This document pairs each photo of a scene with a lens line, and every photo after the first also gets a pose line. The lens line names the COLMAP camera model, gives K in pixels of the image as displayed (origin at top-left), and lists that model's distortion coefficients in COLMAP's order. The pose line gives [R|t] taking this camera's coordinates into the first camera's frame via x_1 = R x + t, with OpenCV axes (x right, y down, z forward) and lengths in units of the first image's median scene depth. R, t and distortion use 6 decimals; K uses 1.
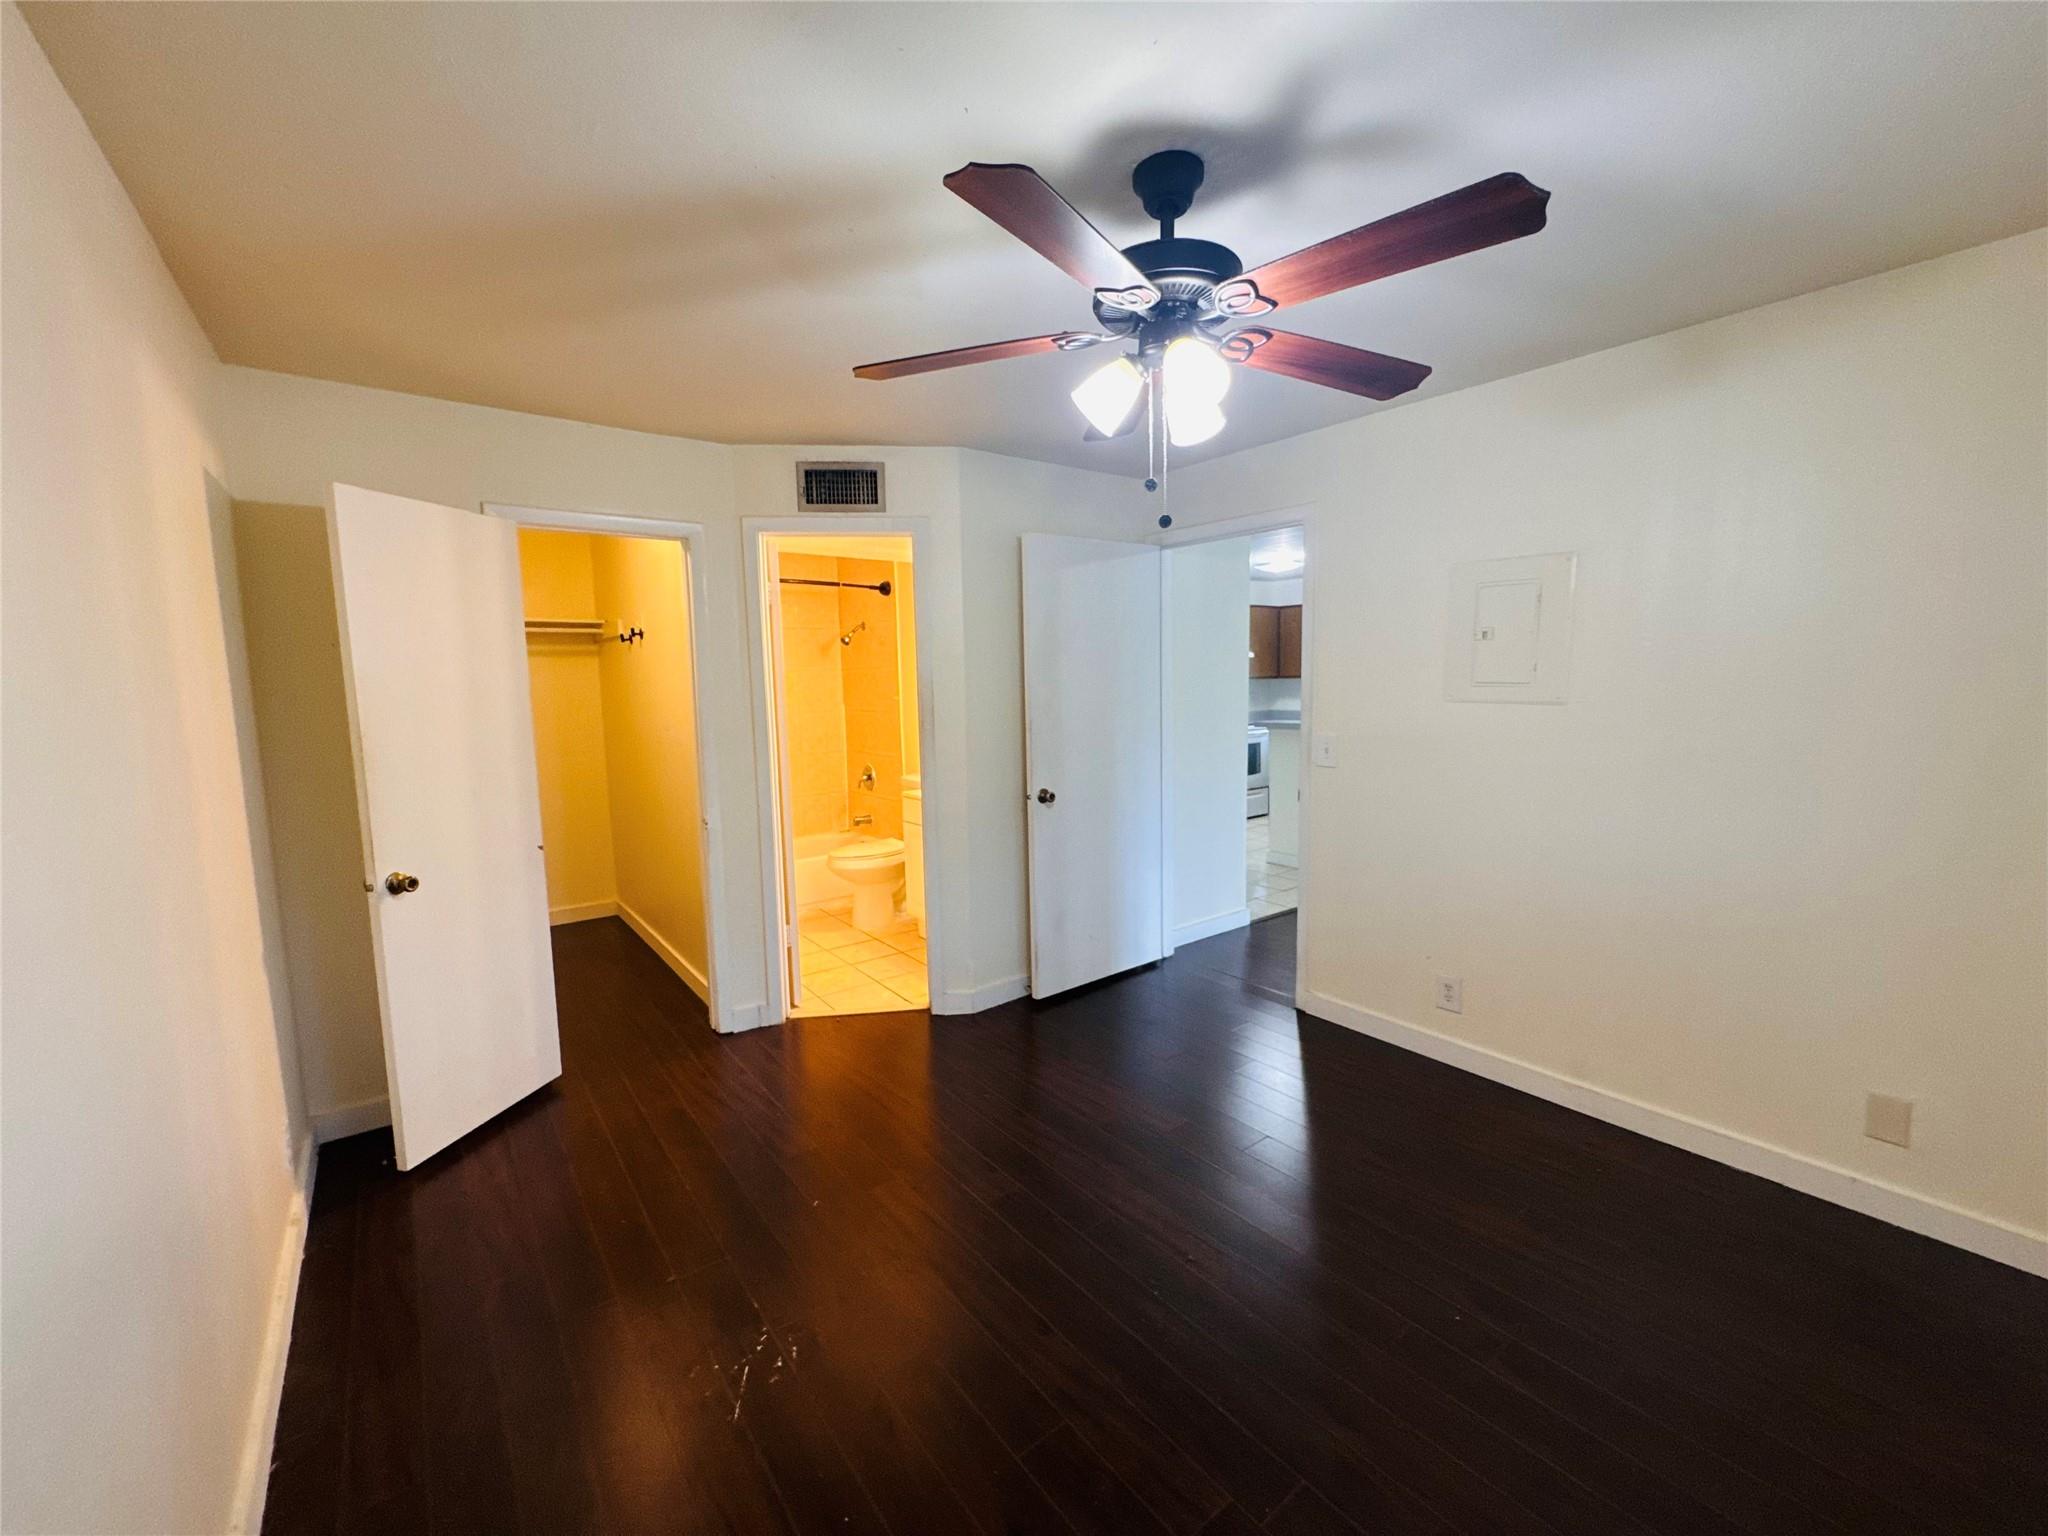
lens RADIAL K [[819.6, 0, 1024.4], [0, 819.6, 769.3], [0, 0, 1]] dist [-0.005012, 0.000720]
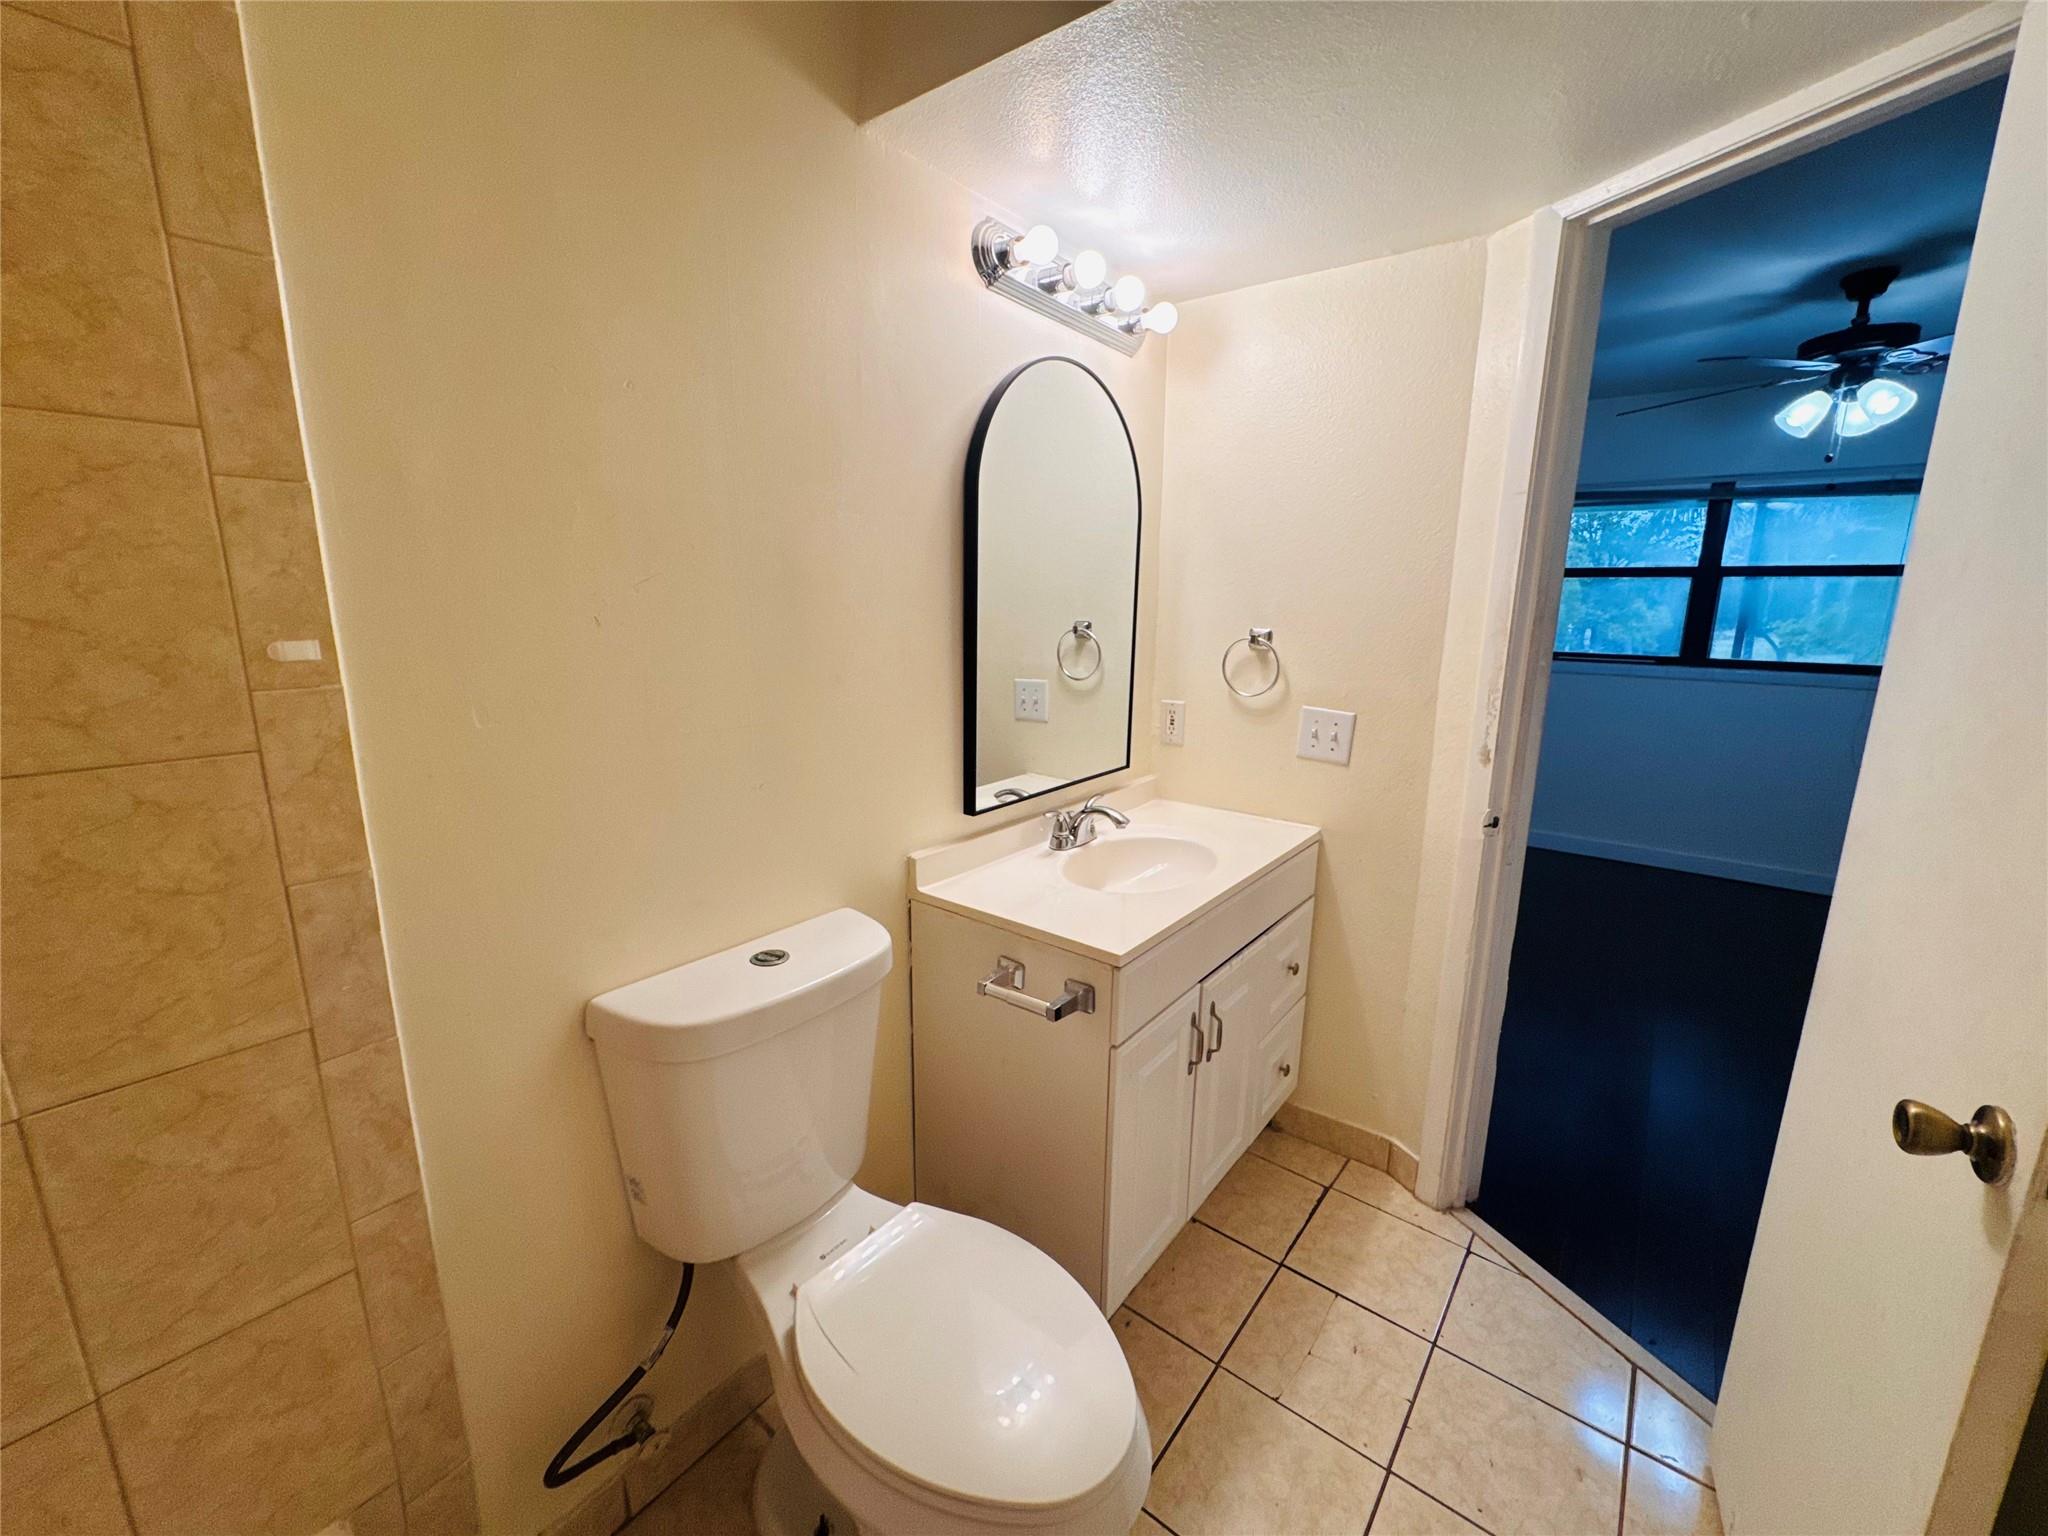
lens RADIAL K [[819.6, 0, 1029.0], [0, 819.6, 764.5], [0, 0, 1]] dist [-0.005012, 0.000720]
pose [[-0.241795, -0.181806, 0.953143, -0.311938], [0.105085, 0.971606, 0.211986, -0.078179], [-0.964620, 0.151419, -0.215825, 0.840496]]
